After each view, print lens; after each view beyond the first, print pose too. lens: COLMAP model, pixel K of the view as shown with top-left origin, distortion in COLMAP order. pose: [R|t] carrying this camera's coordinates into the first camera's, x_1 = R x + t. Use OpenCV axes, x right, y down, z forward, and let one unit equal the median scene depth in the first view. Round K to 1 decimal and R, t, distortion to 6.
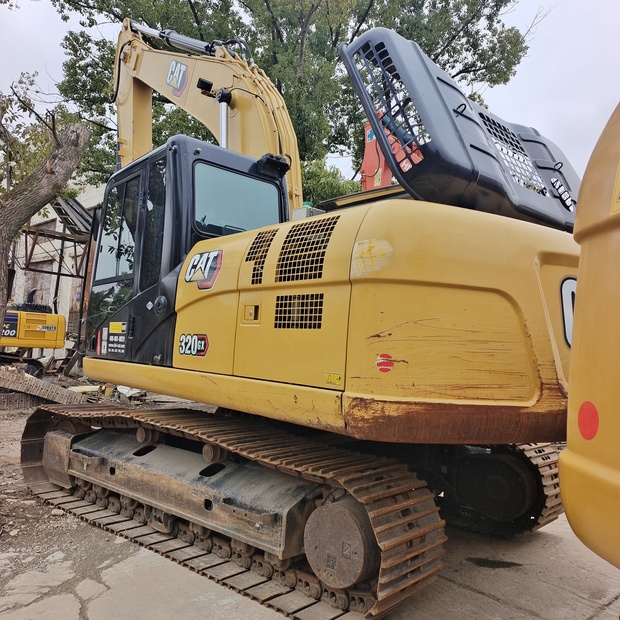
lens RADIAL K [[555.1, 0, 317.6], [0, 555.1, 309.5], [0, 0, 1]] dist [0.039569, 0.003565]
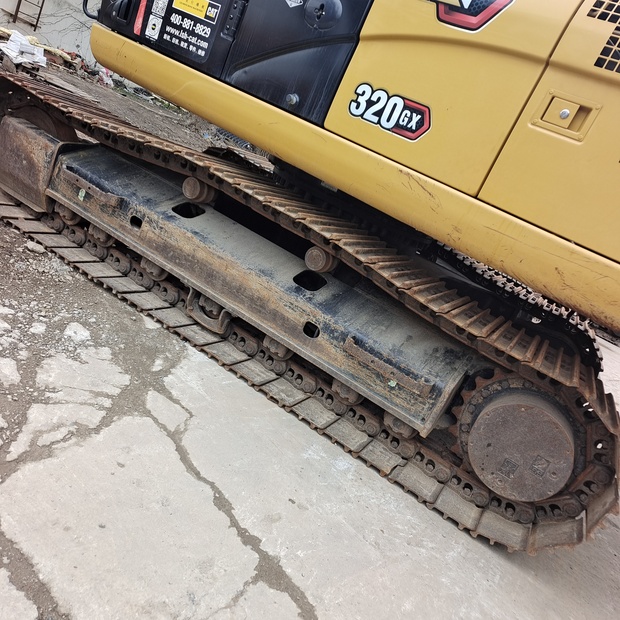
lens RADIAL K [[555.1, 0, 317.6], [0, 555.1, 309.5], [0, 0, 1]] dist [0.039569, 0.003565]
pose [[0.910651, 0.262338, 0.319207, -0.405976], [-0.371707, 0.857509, 0.355686, 0.056742], [-0.180413, -0.442557, 0.878405, 0.341267]]
